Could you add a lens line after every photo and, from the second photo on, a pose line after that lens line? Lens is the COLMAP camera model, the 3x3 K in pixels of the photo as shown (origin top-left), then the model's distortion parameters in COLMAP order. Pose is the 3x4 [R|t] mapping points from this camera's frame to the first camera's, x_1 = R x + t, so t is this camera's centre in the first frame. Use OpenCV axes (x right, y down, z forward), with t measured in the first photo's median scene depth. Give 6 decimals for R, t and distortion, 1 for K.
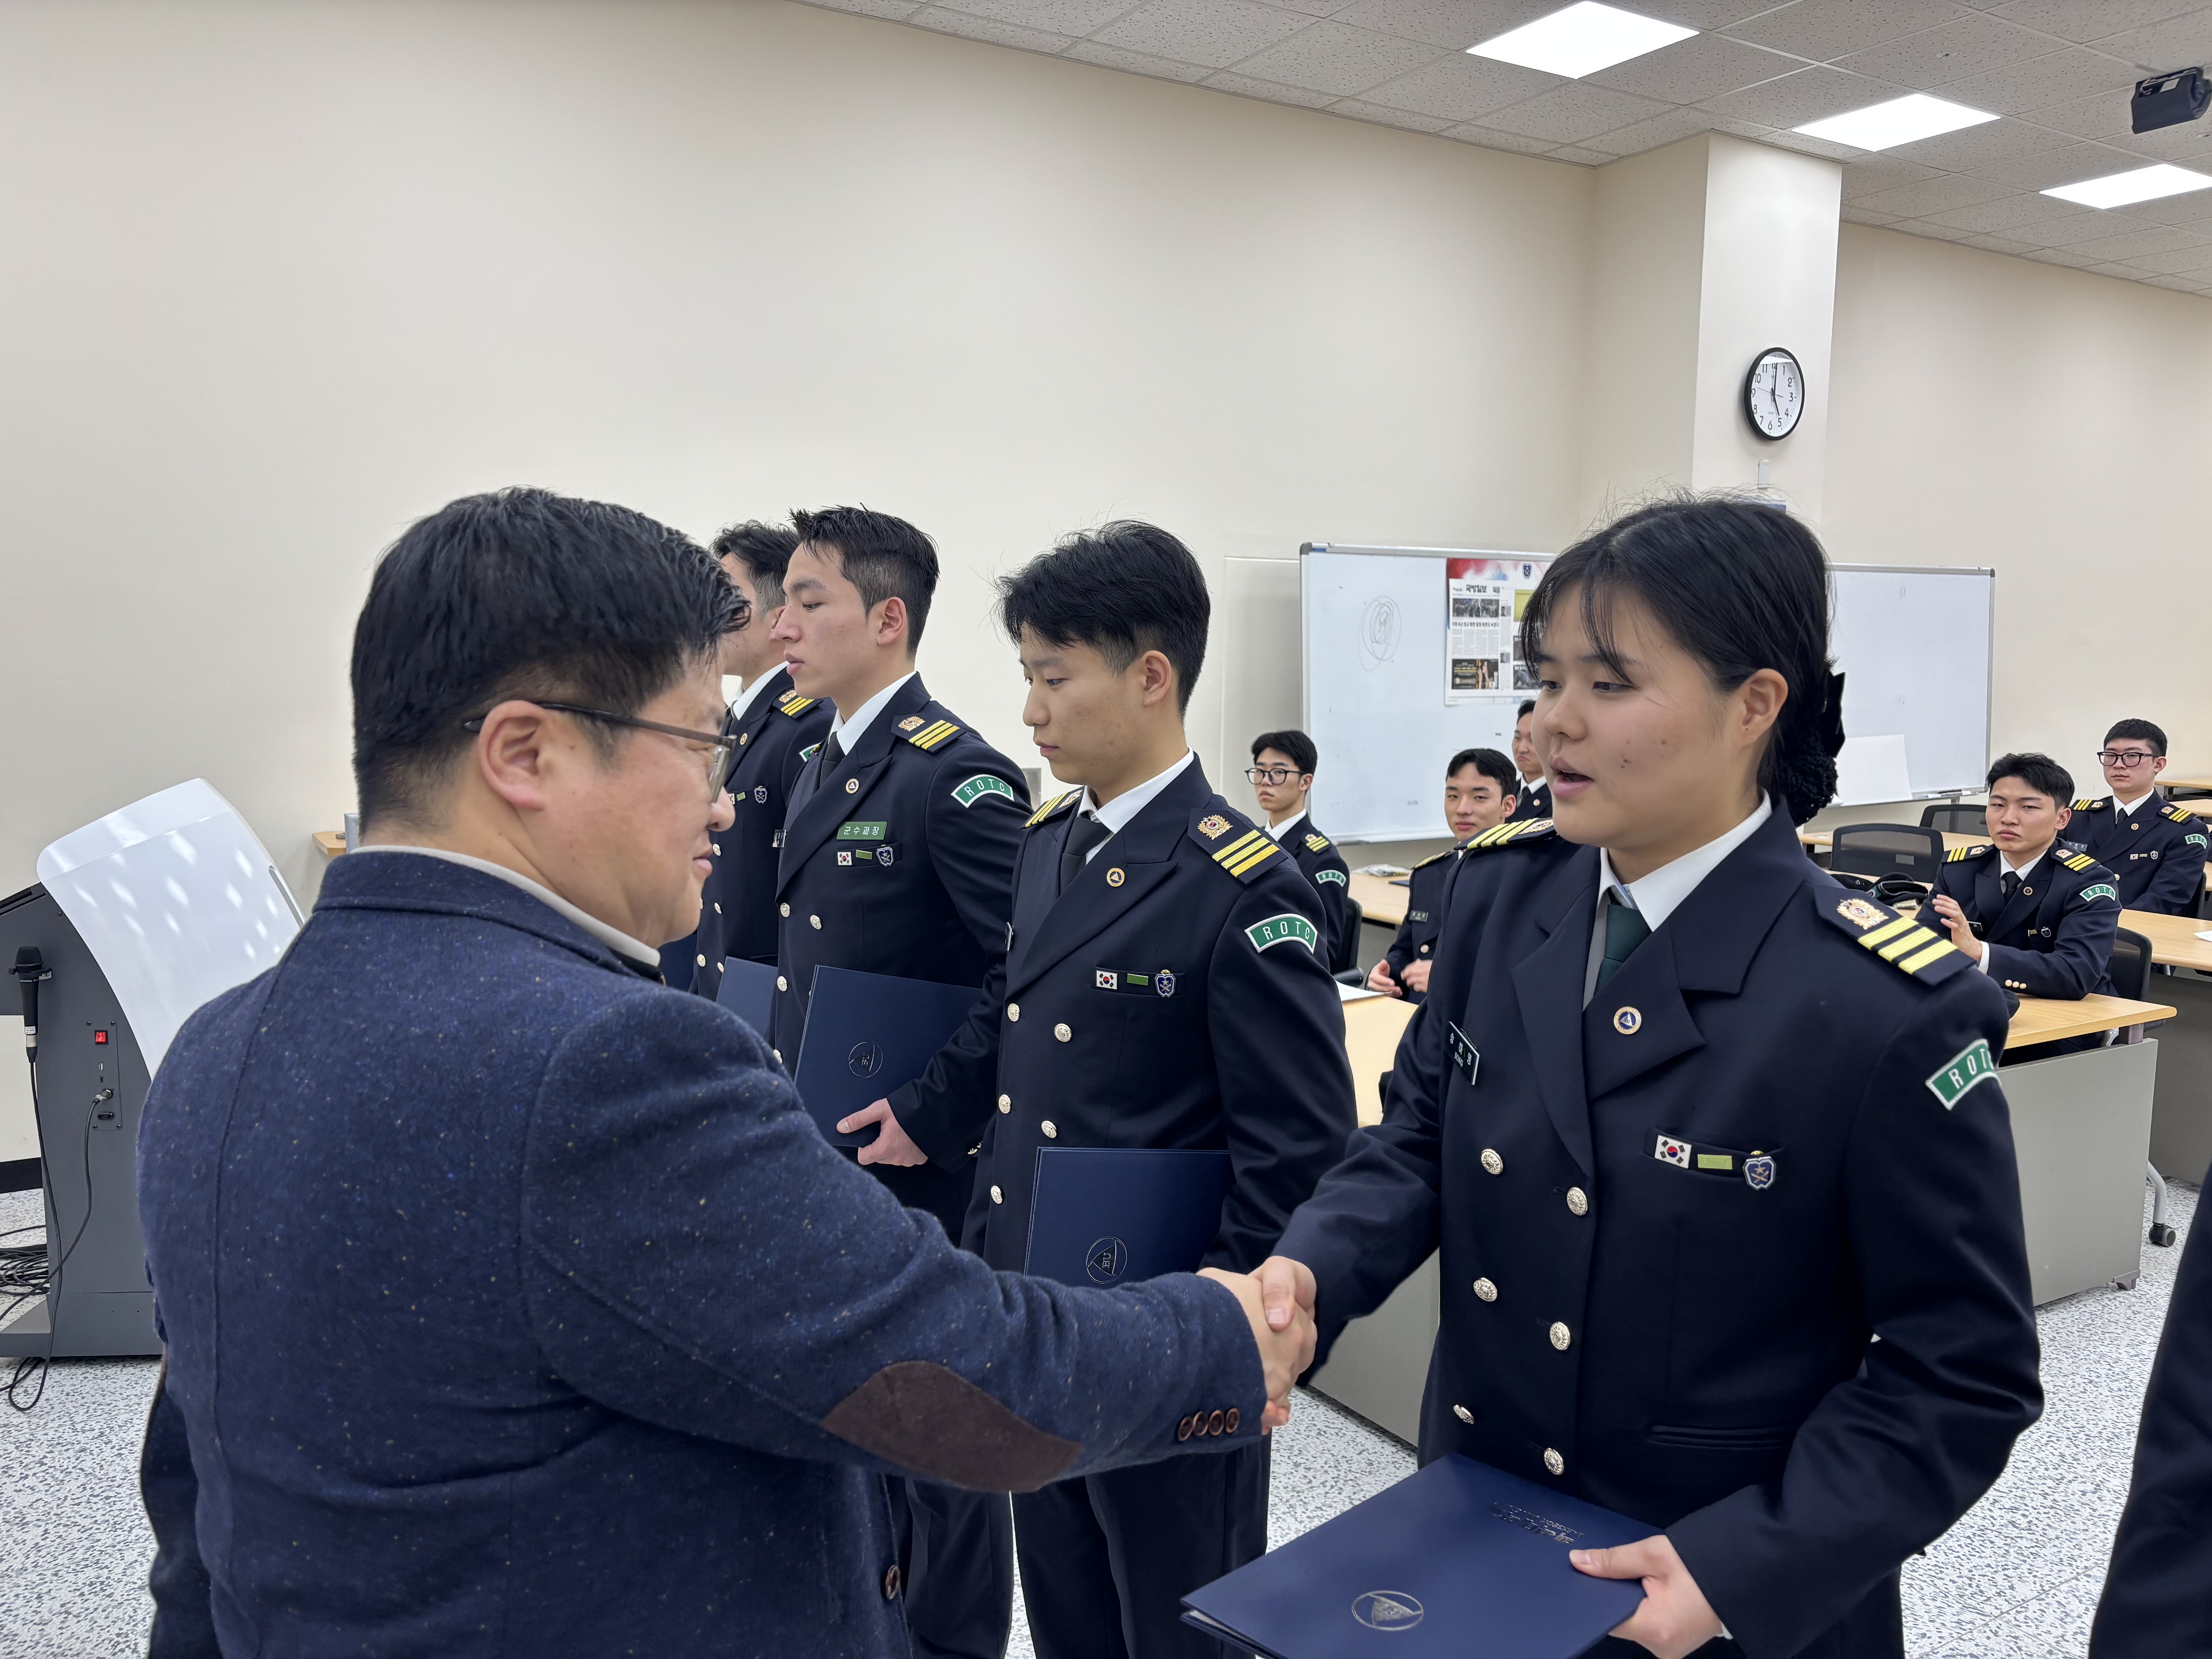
lens RADIAL K [[1661.7, 0, 1066.7], [0, 1661.7, 832.1], [0, 0, 1]] dist [0.062117, -0.003602]
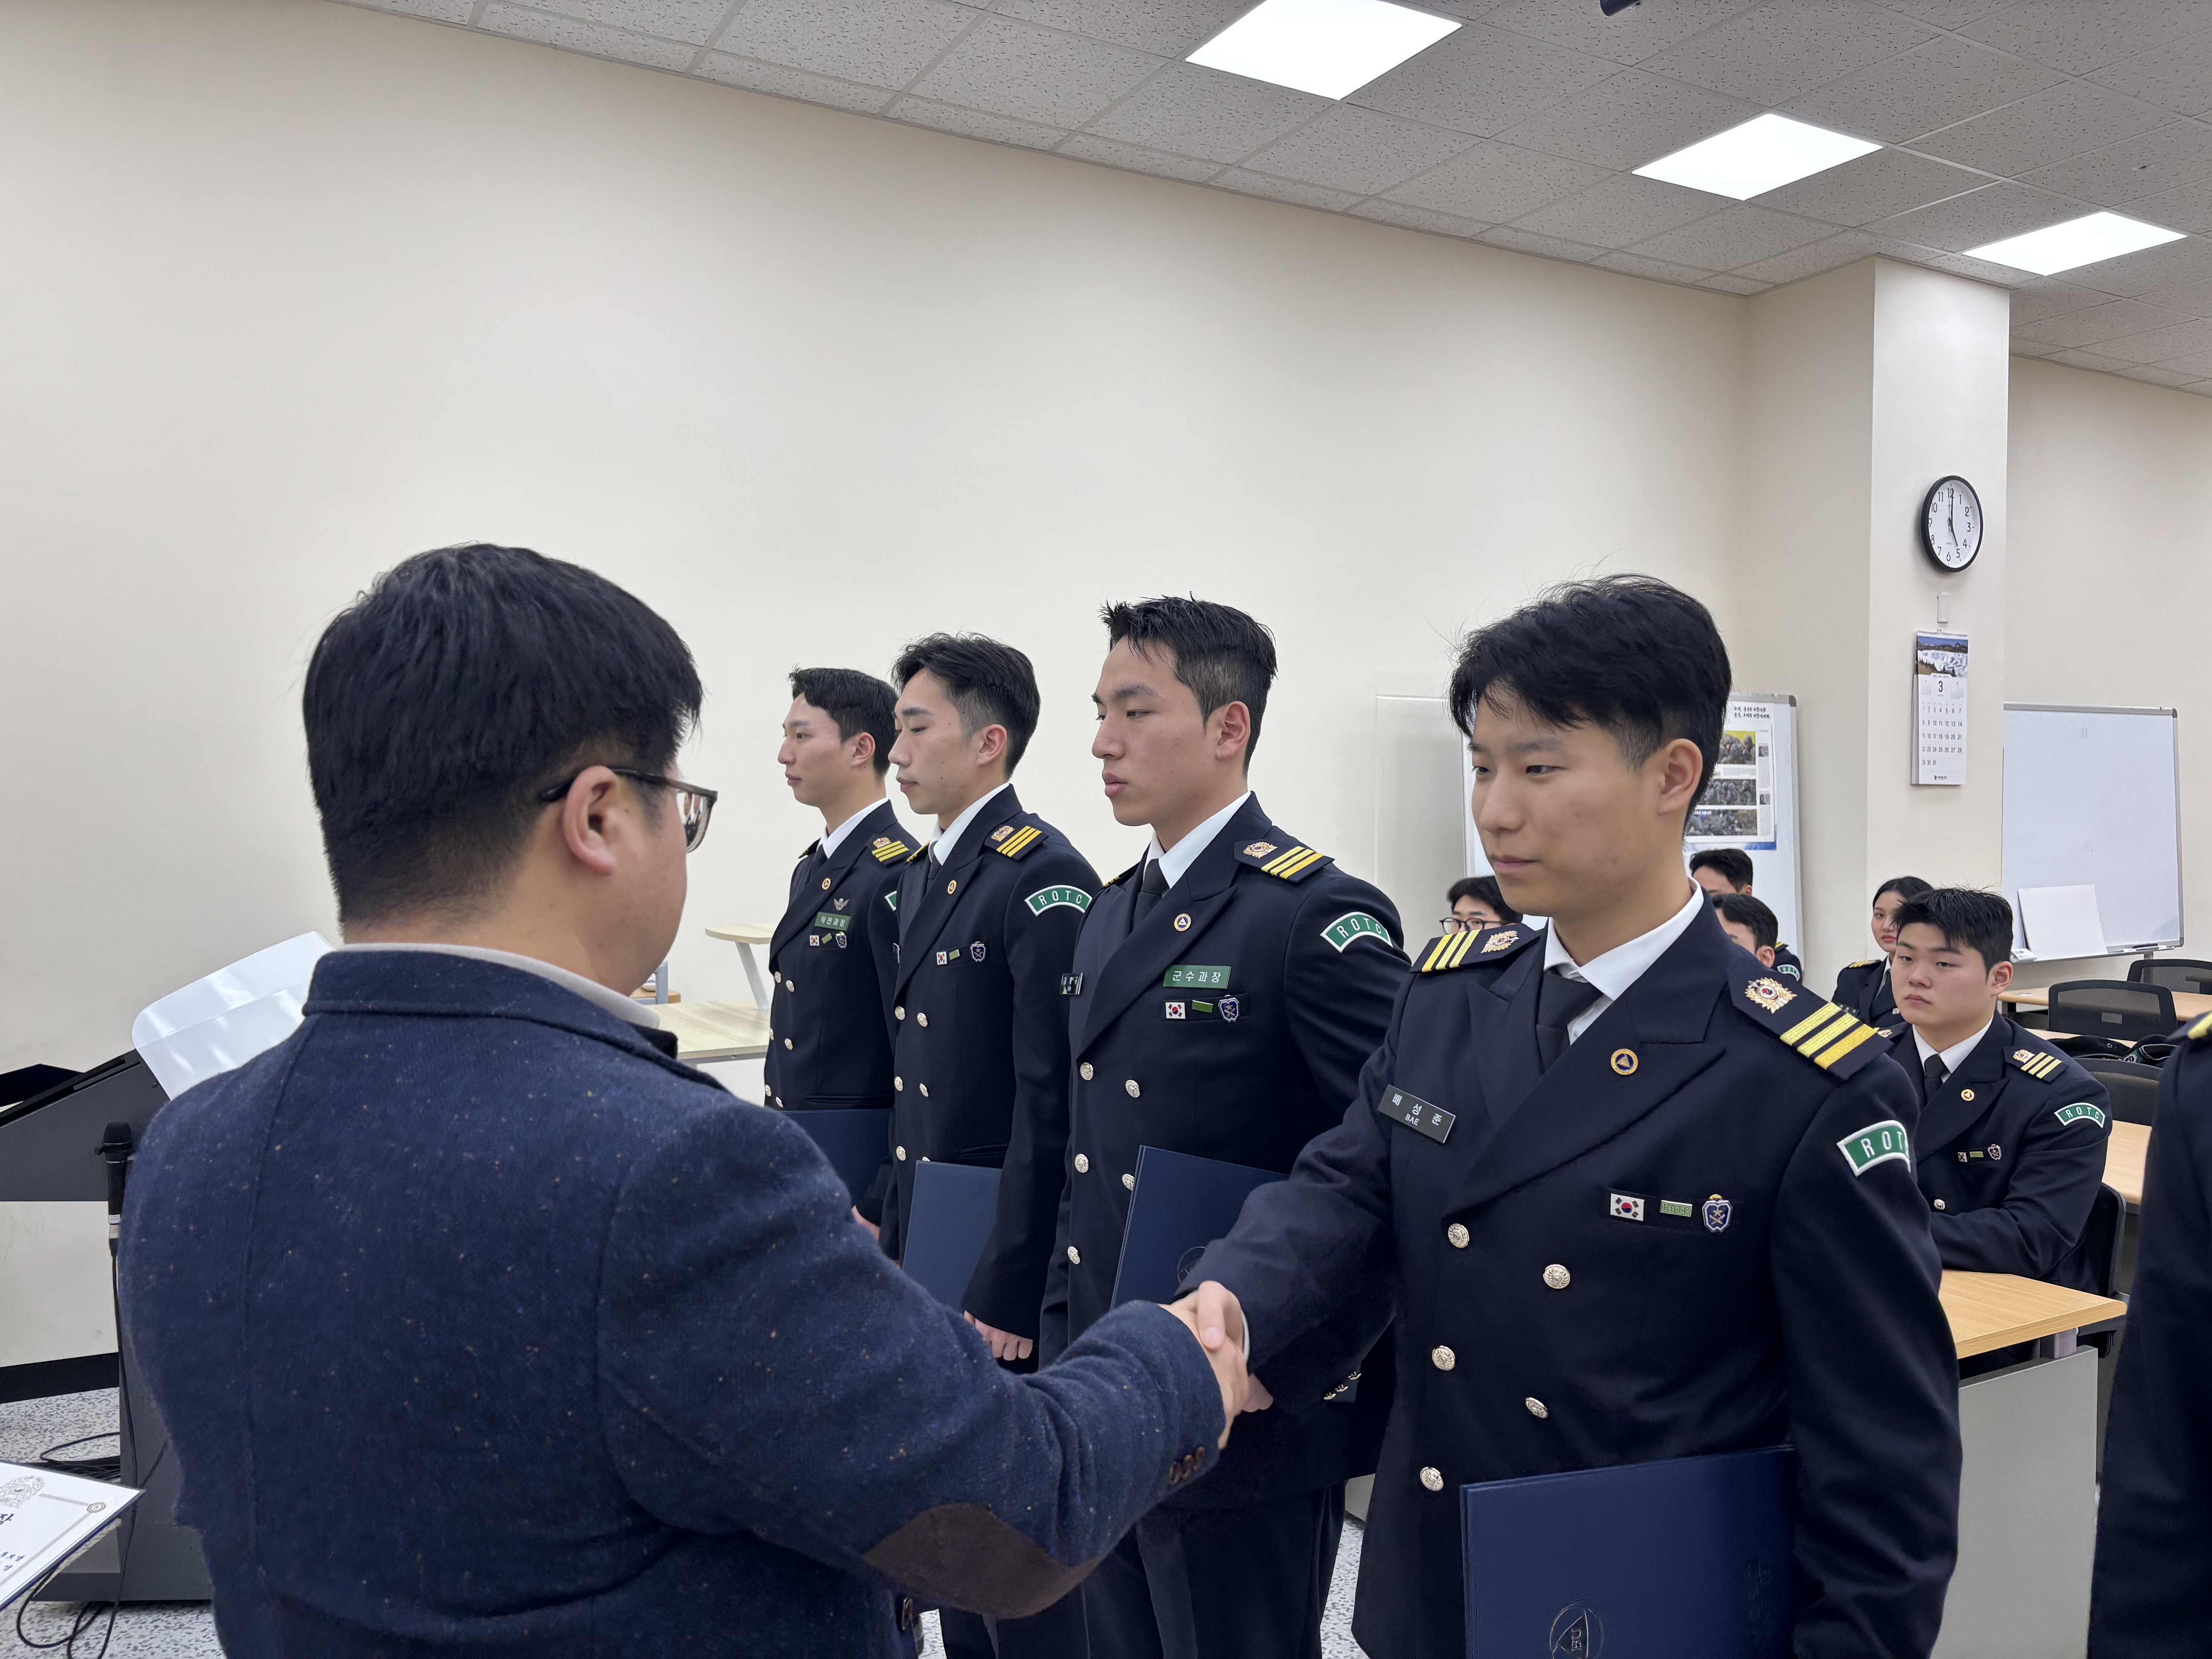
lens RADIAL K [[1668.9, 0, 1107.8], [0, 1668.9, 844.7], [0, 0, 1]] dist [0.139136, -0.101209]
pose [[0.999746, -0.001948, -0.022433, -0.042693], [0.000094, 0.996604, -0.082341, -0.001727], [0.022517, 0.082318, 0.996352, 0.057832]]
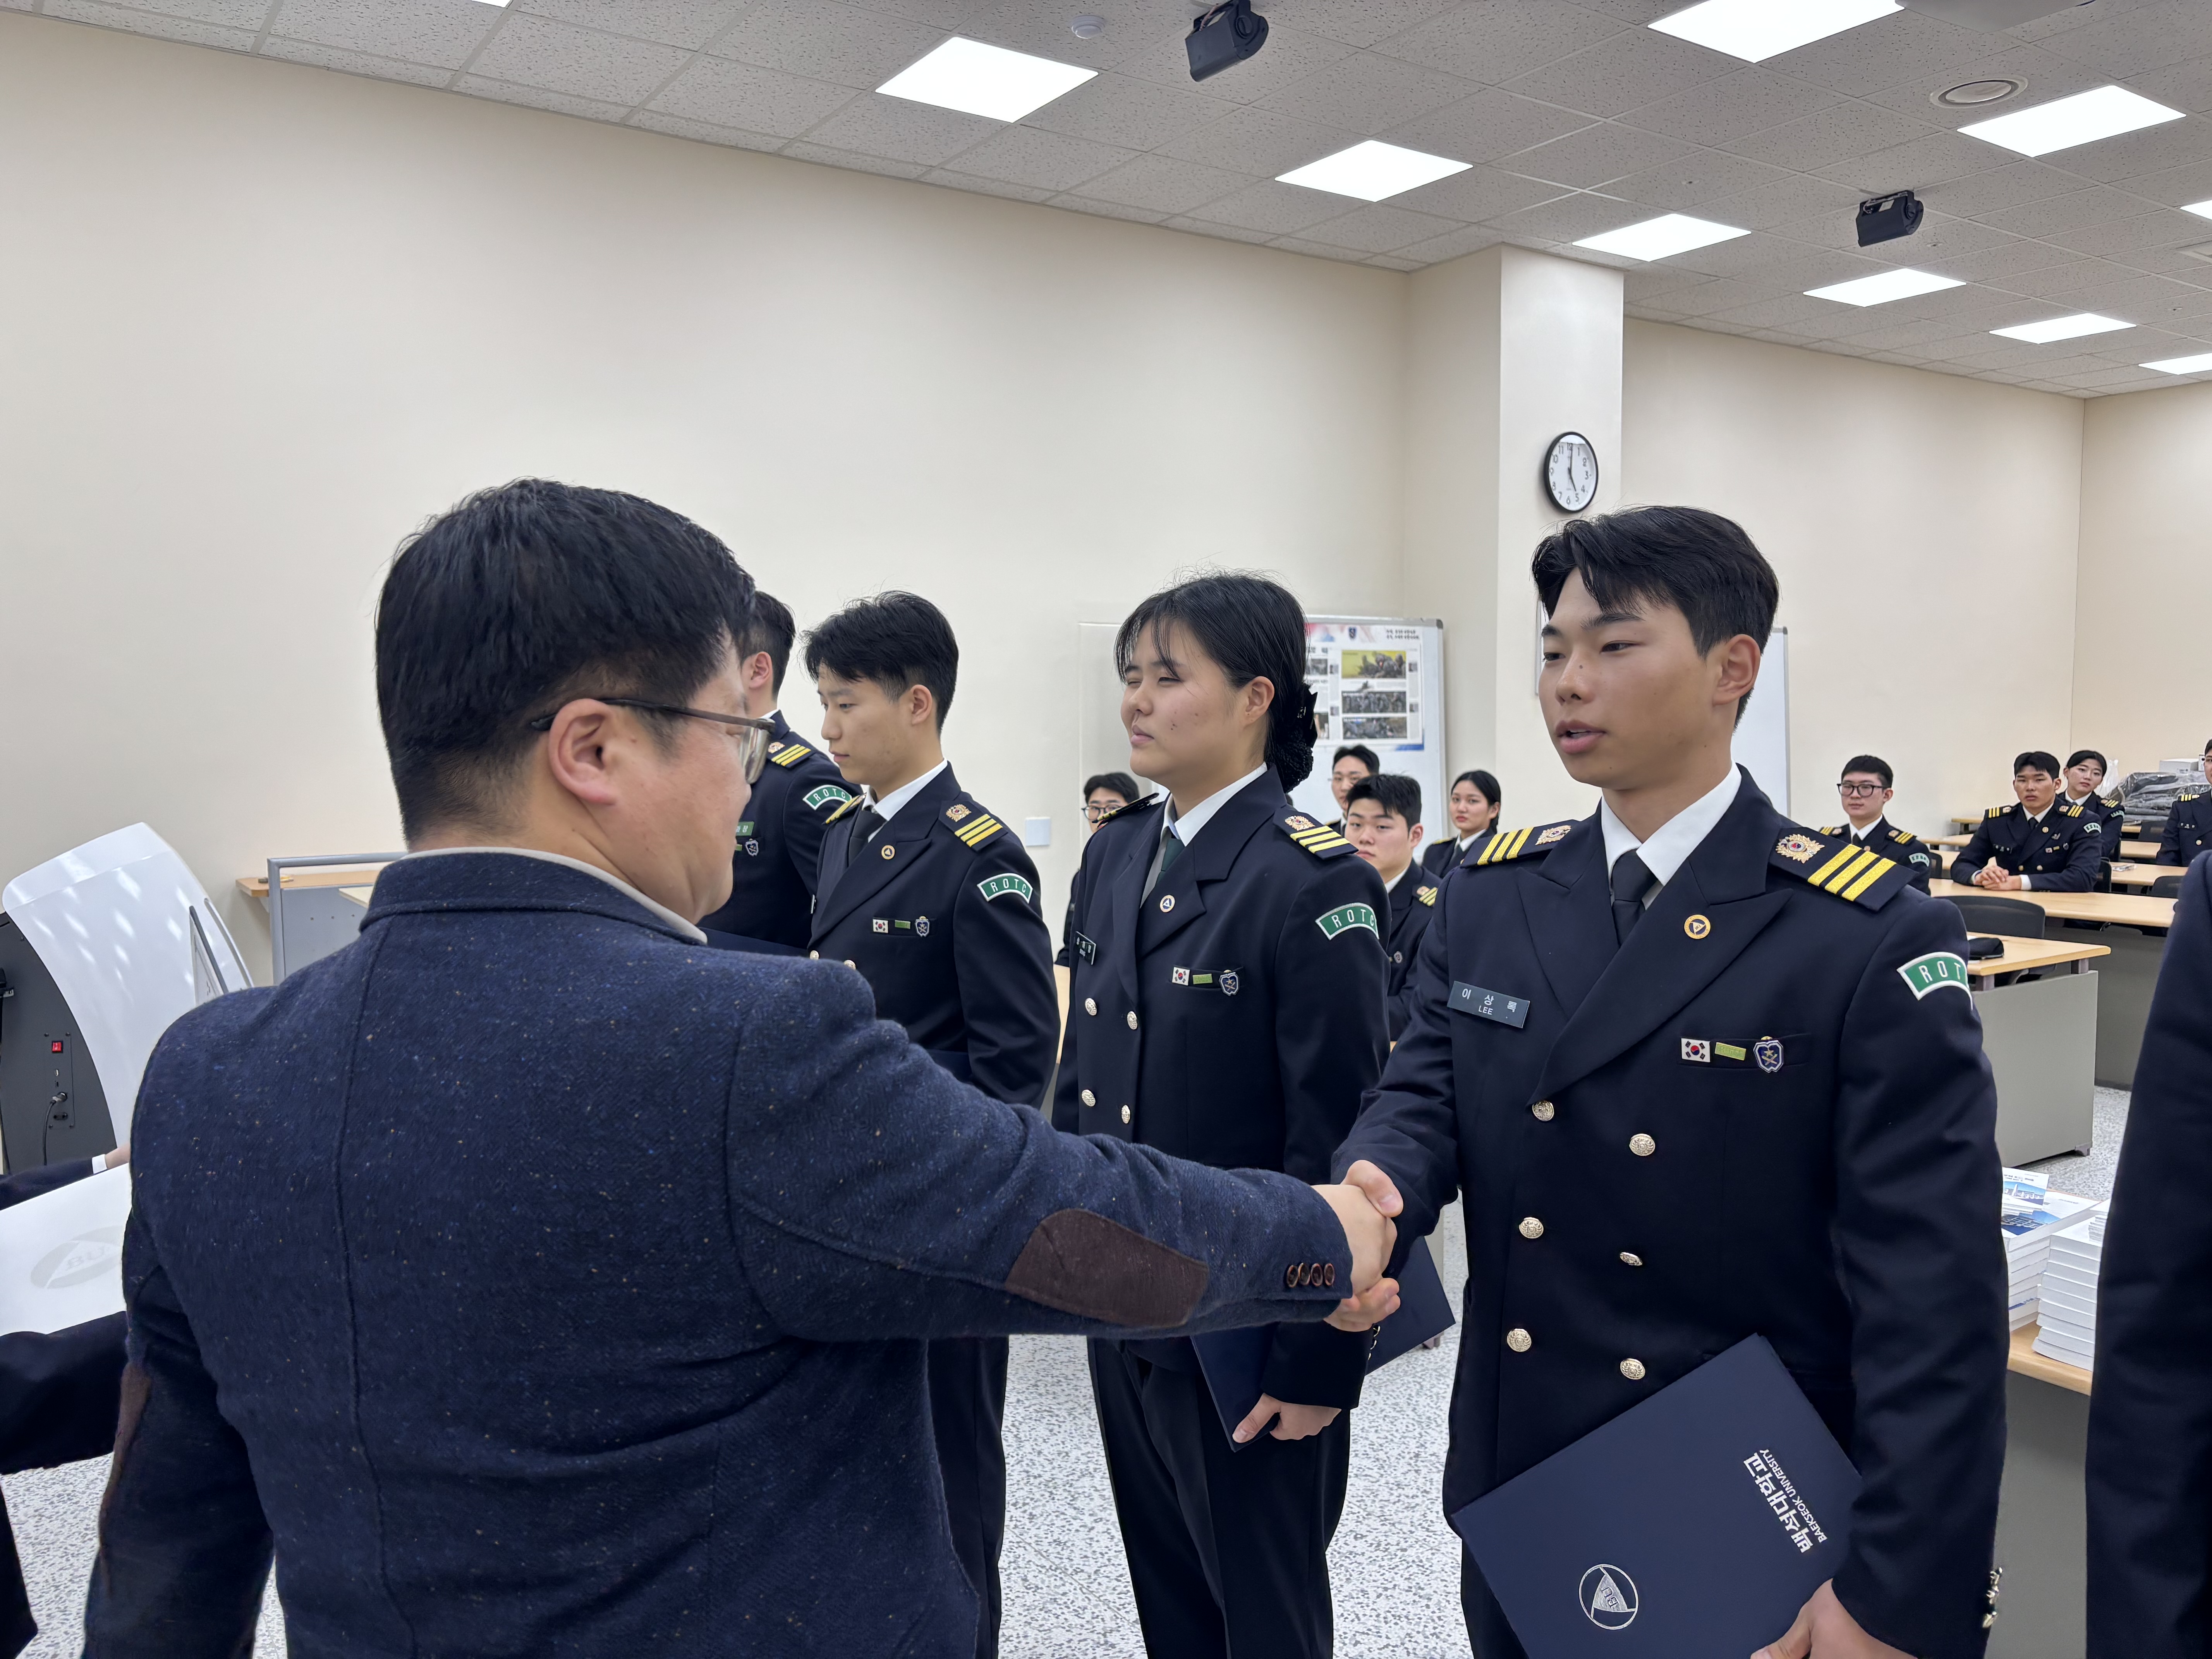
lens RADIAL K [[1664.1, 0, 1052.8], [0, 1664.1, 823.6], [0, 0, 1]] dist [-0.091926, 0.315175]
pose [[0.998488, -0.021665, 0.050515, 0.023097], [0.023906, 0.998737, -0.044185, 0.016028], [-0.049494, 0.045326, 0.997745, -0.084265]]
